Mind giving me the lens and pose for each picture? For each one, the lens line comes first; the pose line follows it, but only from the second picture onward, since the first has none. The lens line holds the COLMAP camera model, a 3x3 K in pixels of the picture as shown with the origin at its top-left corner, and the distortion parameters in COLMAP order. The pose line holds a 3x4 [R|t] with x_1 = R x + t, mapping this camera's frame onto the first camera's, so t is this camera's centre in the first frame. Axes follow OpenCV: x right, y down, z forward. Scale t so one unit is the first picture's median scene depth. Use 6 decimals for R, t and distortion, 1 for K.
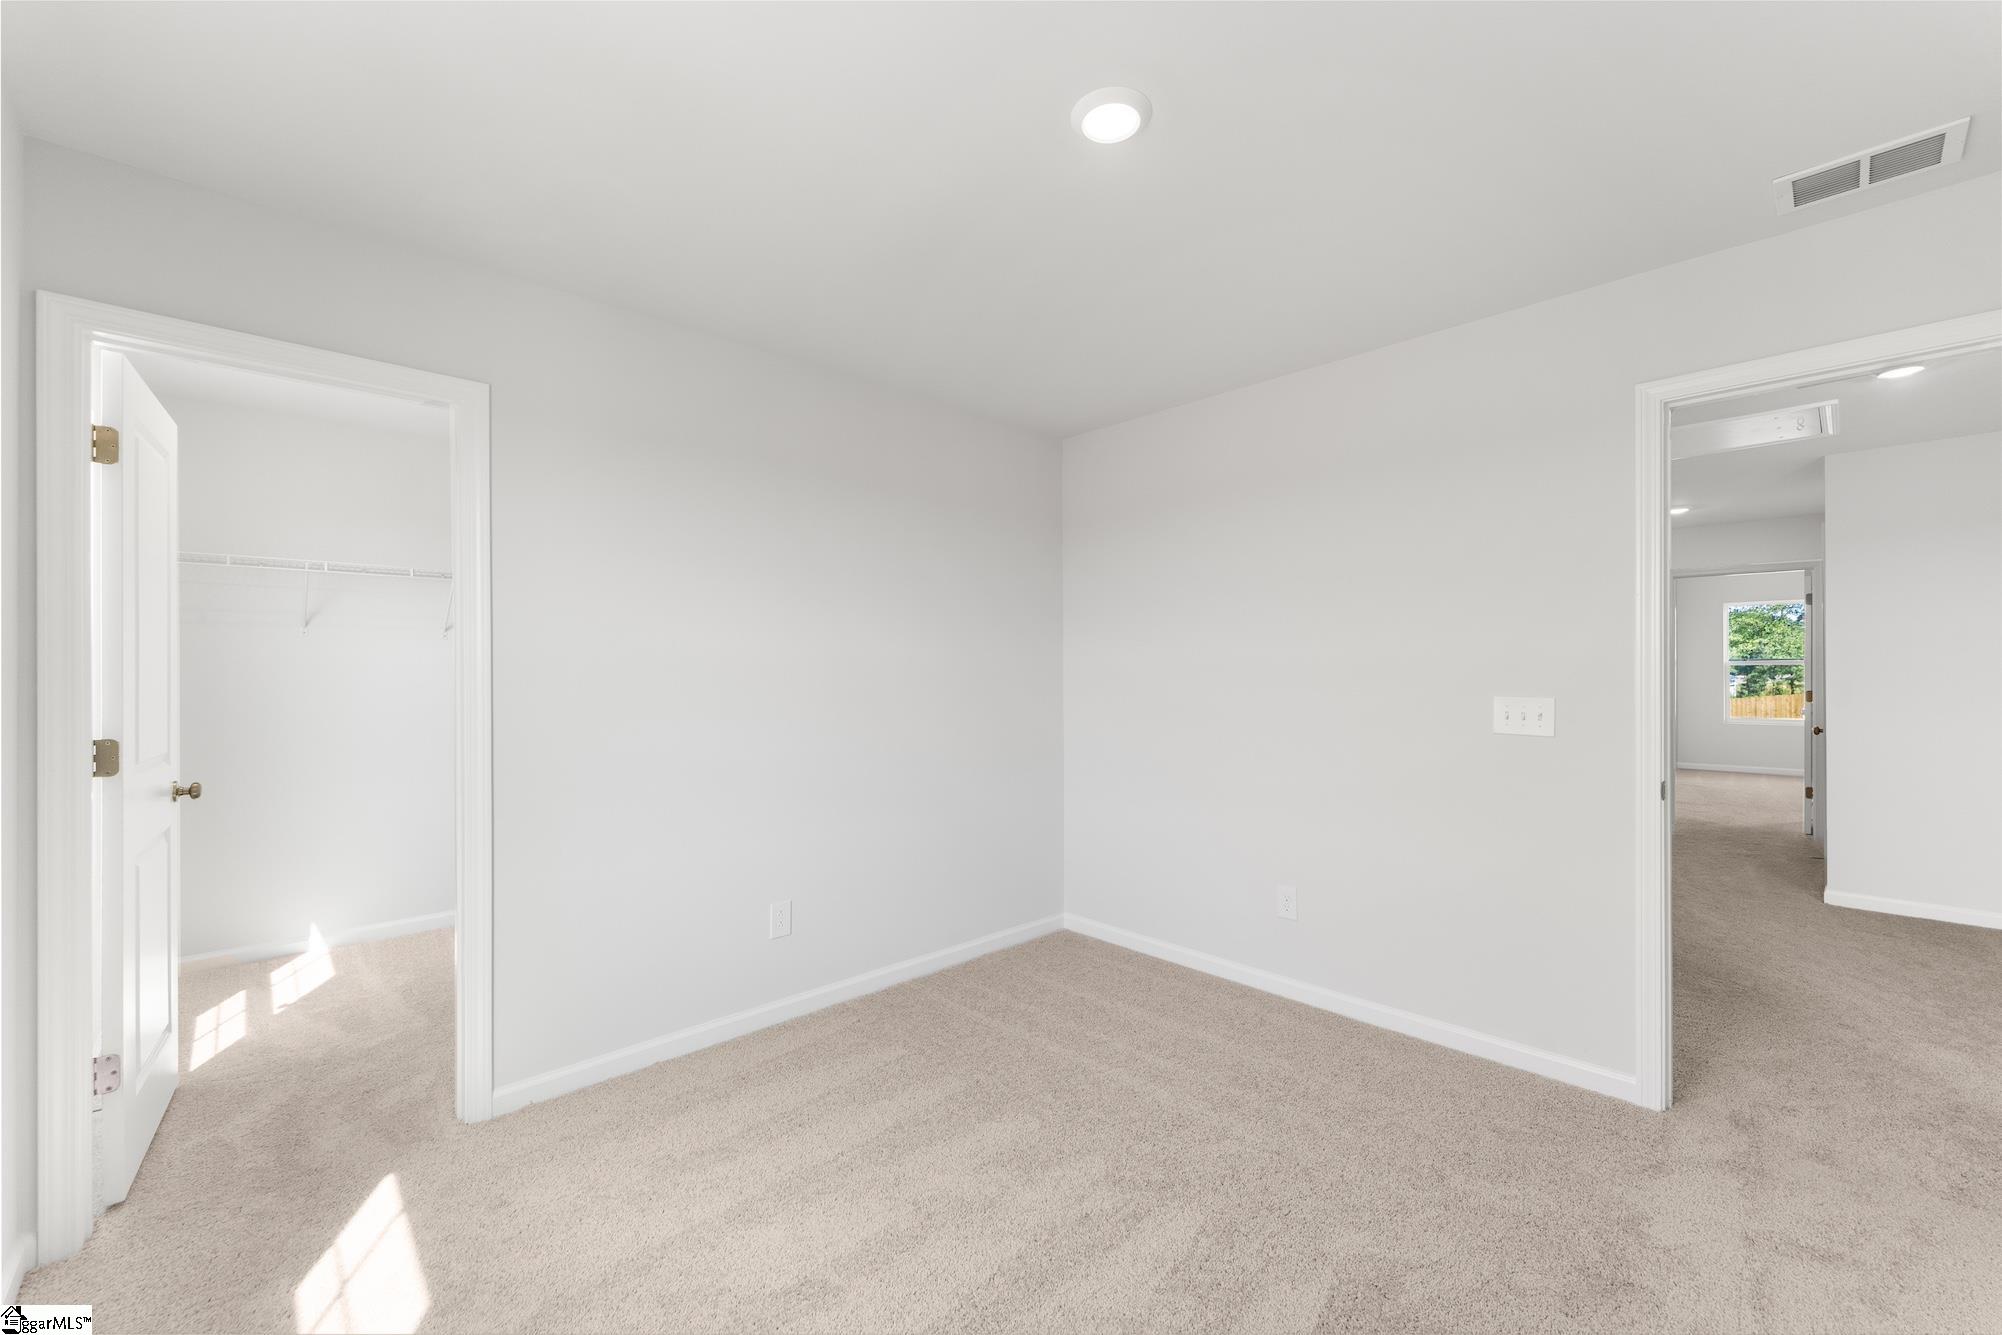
lens RADIAL K [[801.8, 0, 1001.0], [0, 801.8, 667.5], [0, 0, 1]] dist [-0.000082, 0.000060]
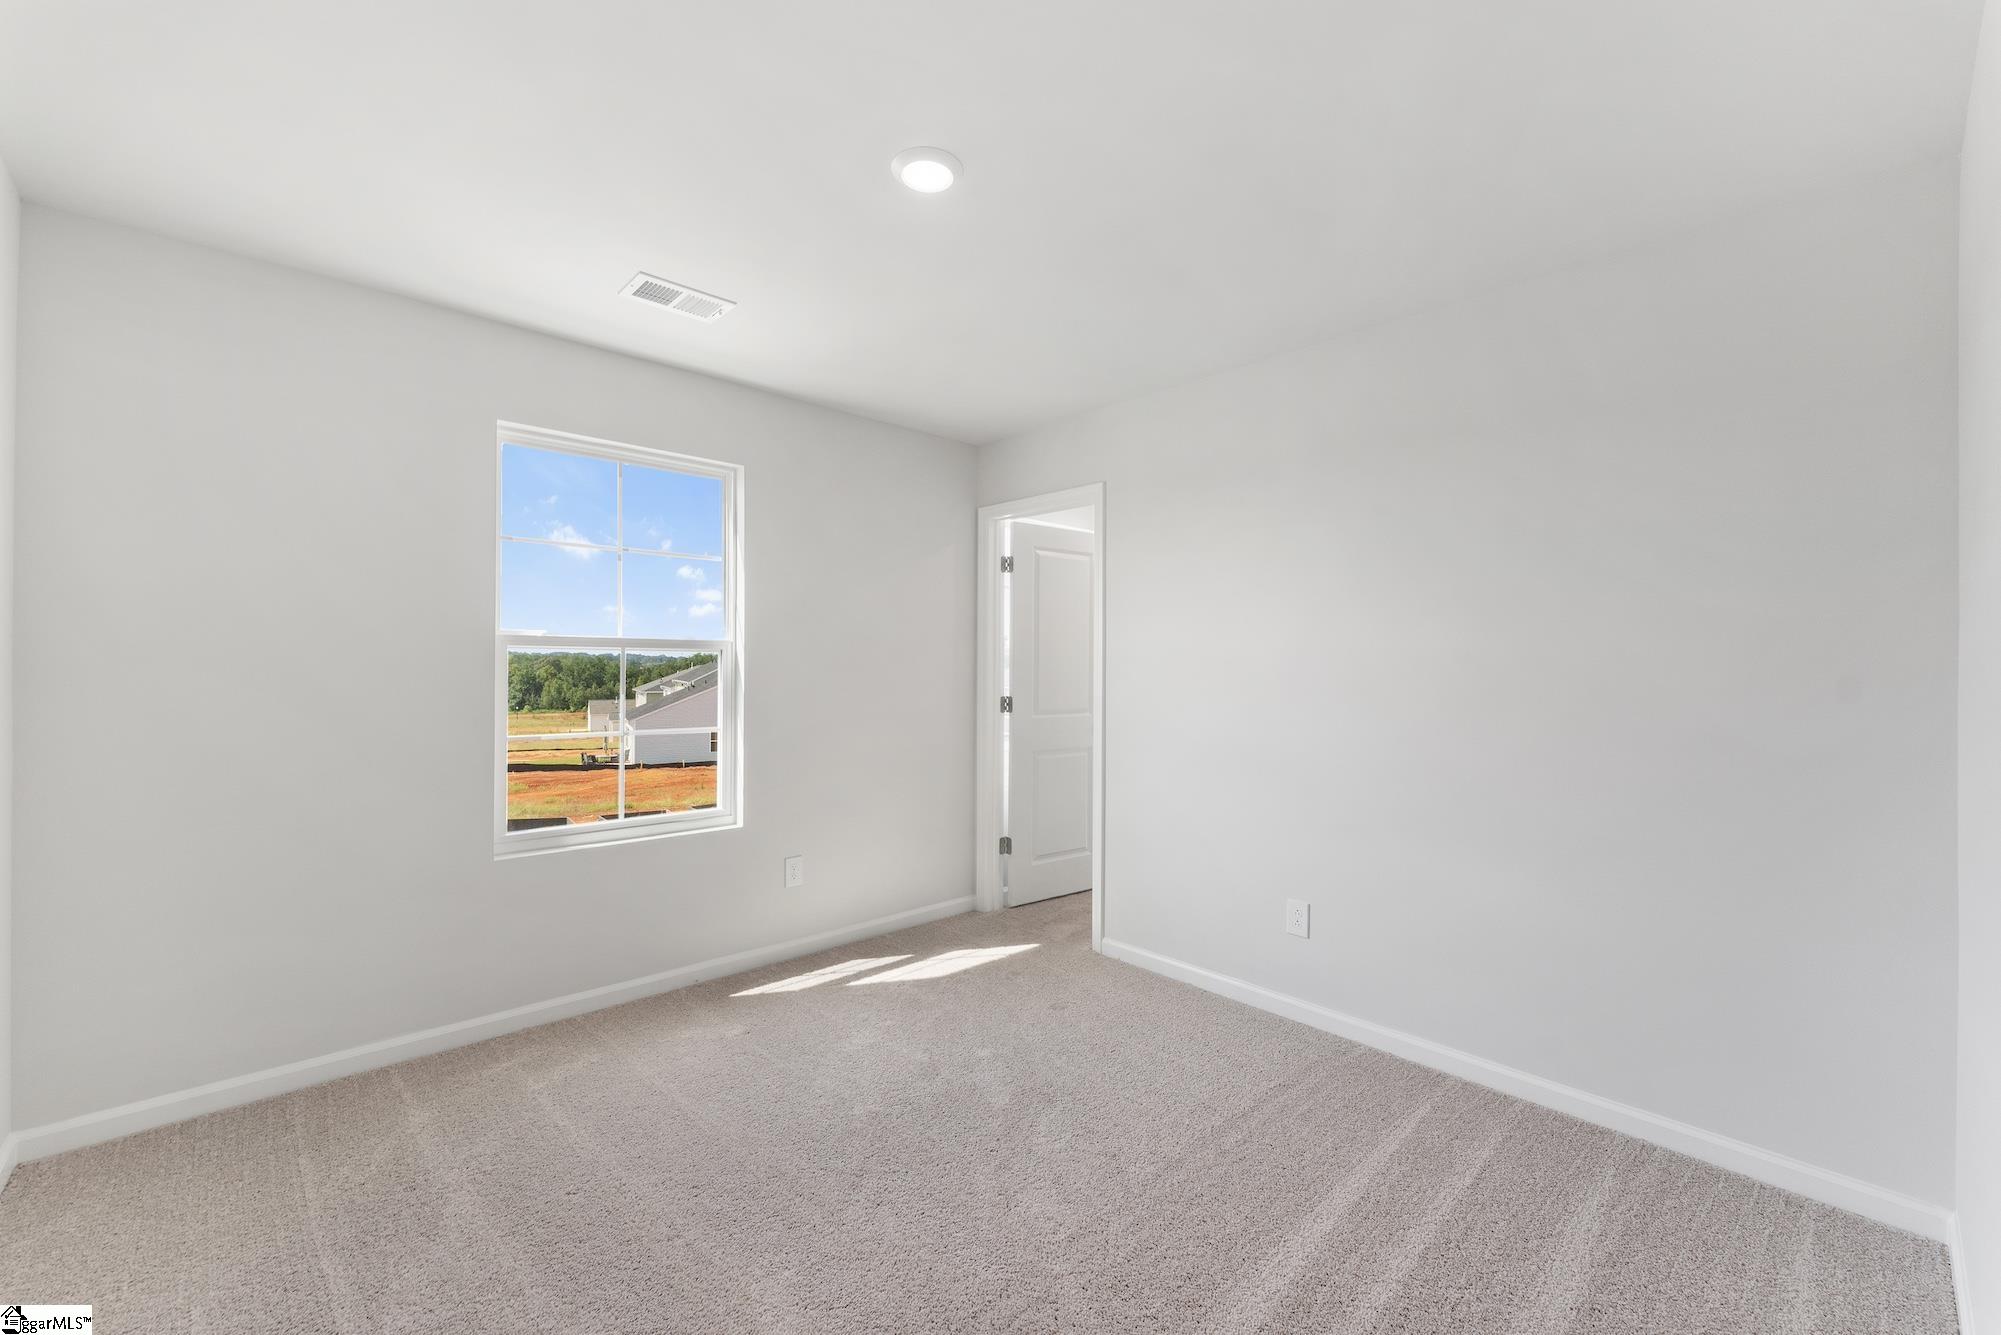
lens RADIAL K [[801.4, 0, 1000.5], [0, 801.4, 667.5], [0, 0, 1]] dist [-0.000082, 0.000060]
pose [[-0.006002, 0.003713, -0.999975, 1.054941], [-0.003679, 0.999986, 0.003735, 0.001234], [0.999975, 0.003702, -0.005989, 0.932817]]
